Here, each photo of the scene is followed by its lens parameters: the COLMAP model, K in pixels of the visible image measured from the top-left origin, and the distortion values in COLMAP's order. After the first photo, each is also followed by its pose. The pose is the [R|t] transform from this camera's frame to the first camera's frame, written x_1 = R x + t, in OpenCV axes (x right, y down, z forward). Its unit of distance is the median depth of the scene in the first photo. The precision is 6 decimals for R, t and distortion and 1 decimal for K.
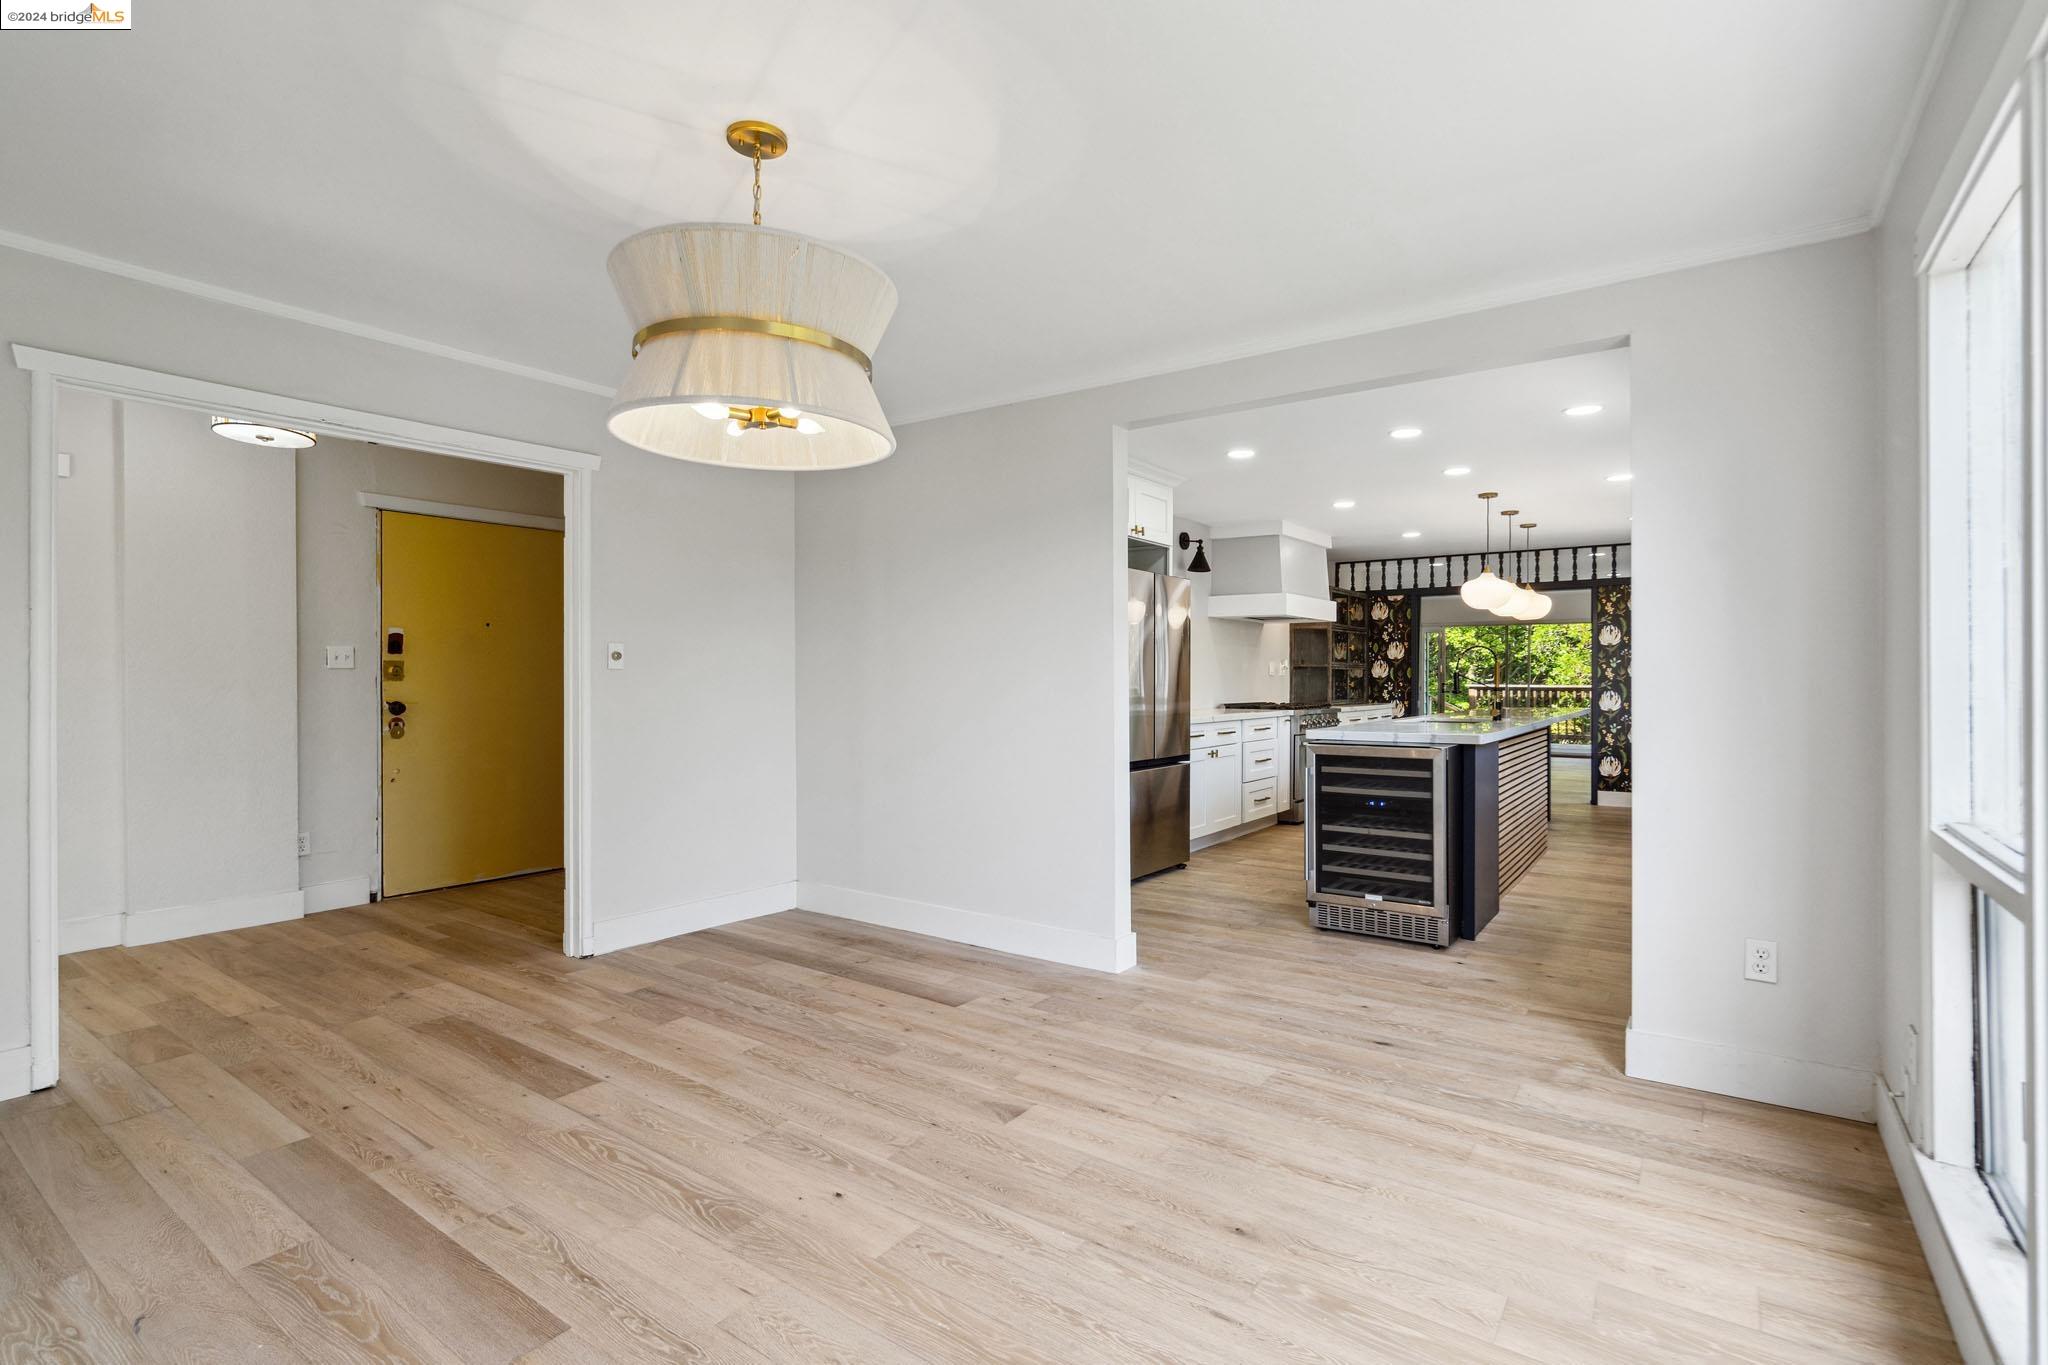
lens RADIAL K [[950.5, 0, 1024.1], [0, 950.5, 673.3], [0, 0, 1]] dist [-0.002692, 0.001080]
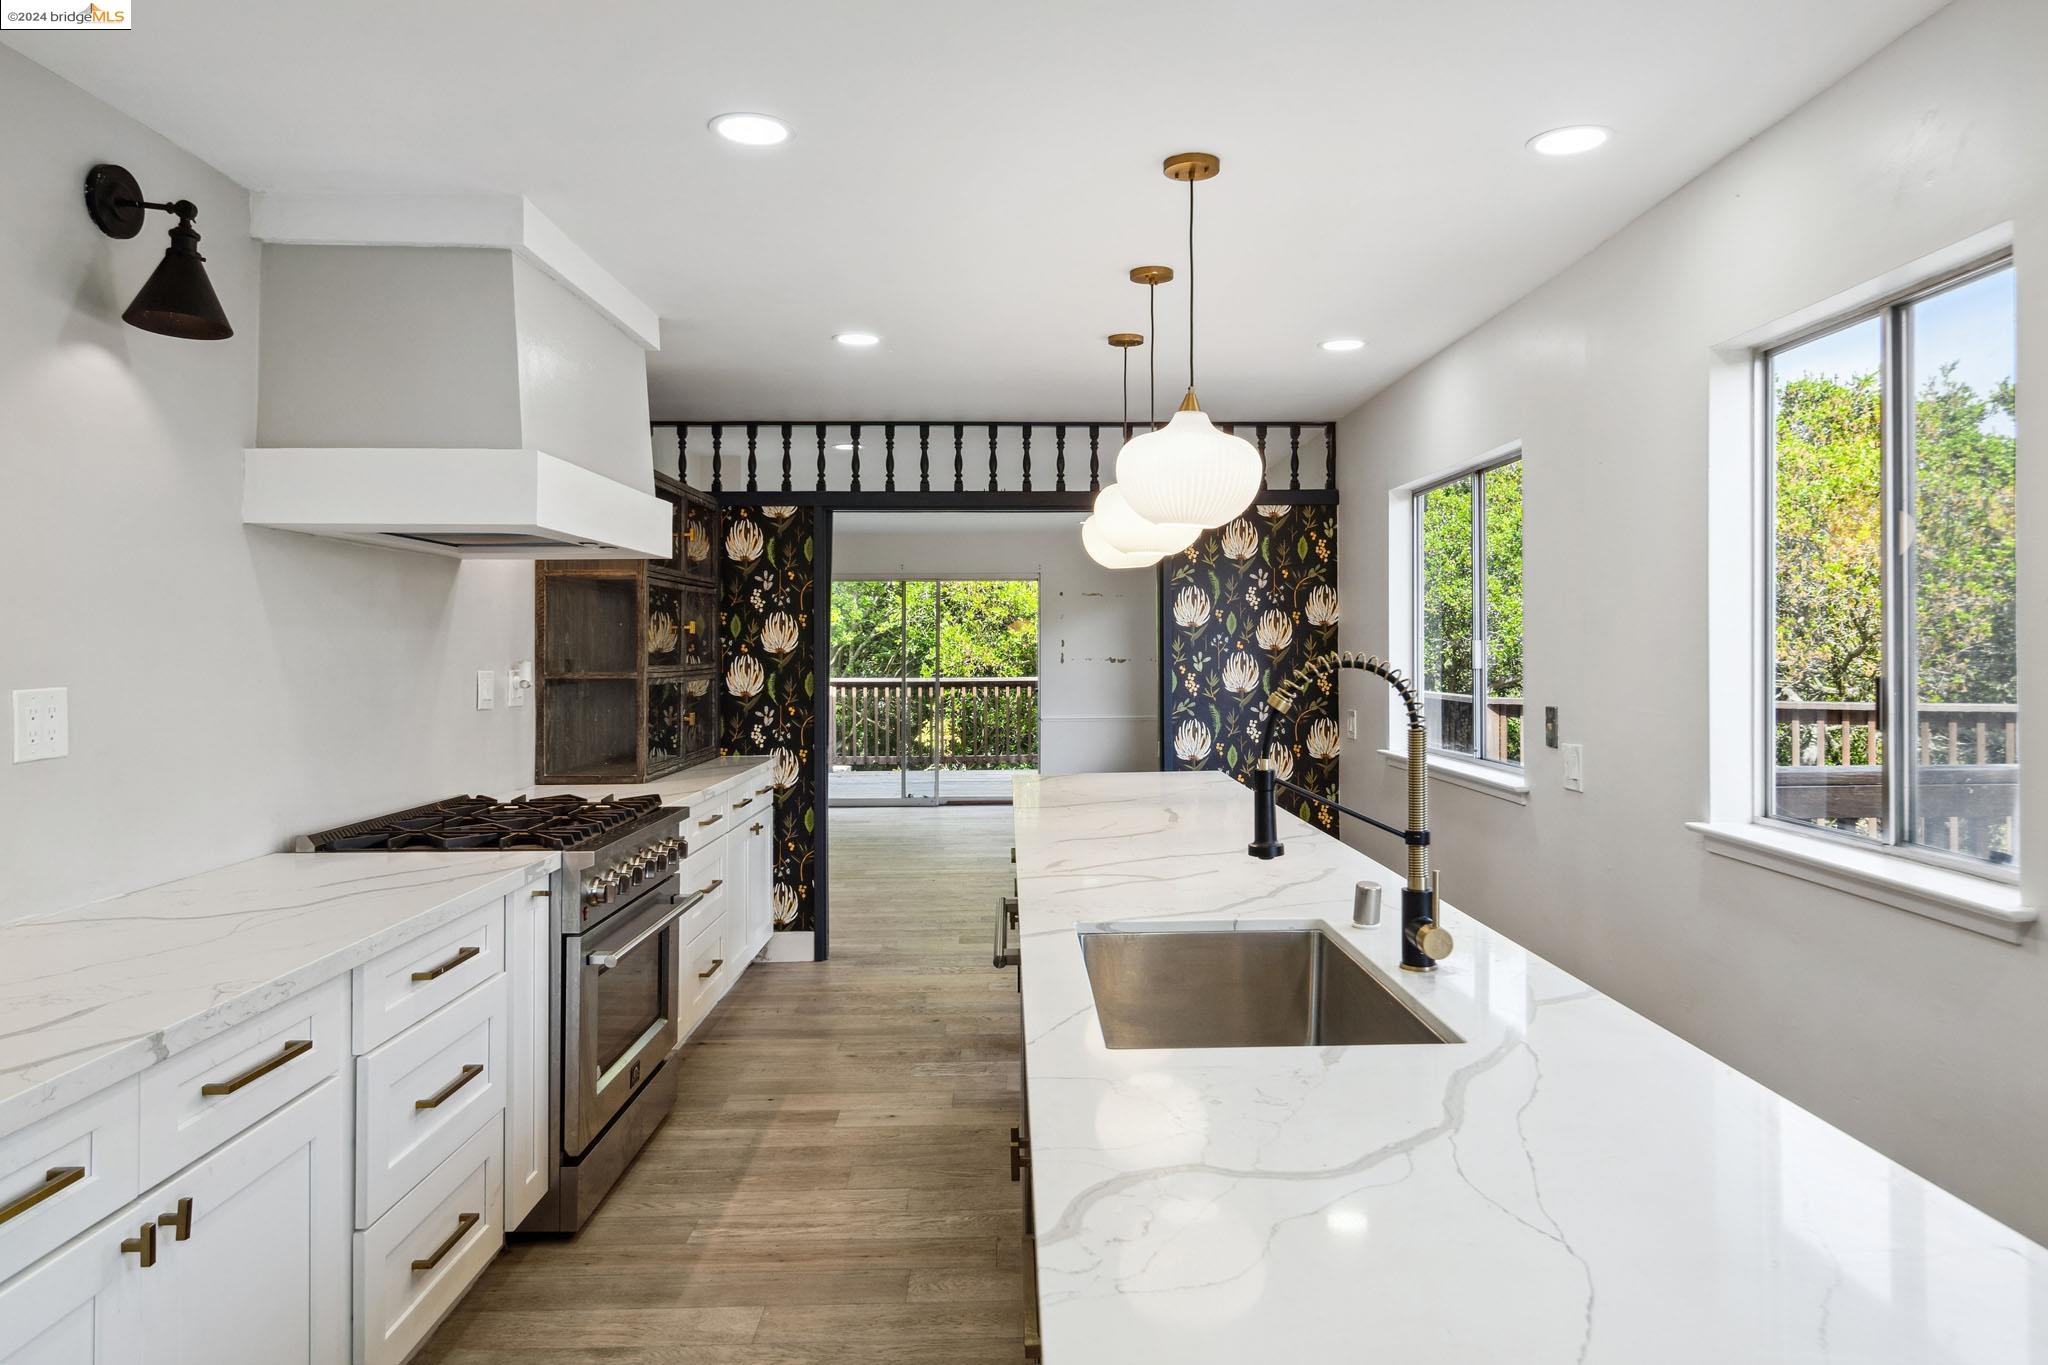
lens RADIAL K [[1385.2, 0, 1007.0], [0, 1385.2, 629.0], [0, 0, 1]] dist [-0.001968, 0.000660]
pose [[0.815903, 0.005107, 0.578166, 0.111188], [0.001296, 0.999942, -0.010662, -0.019073], [-0.578187, 0.009449, 0.815849, 0.427179]]
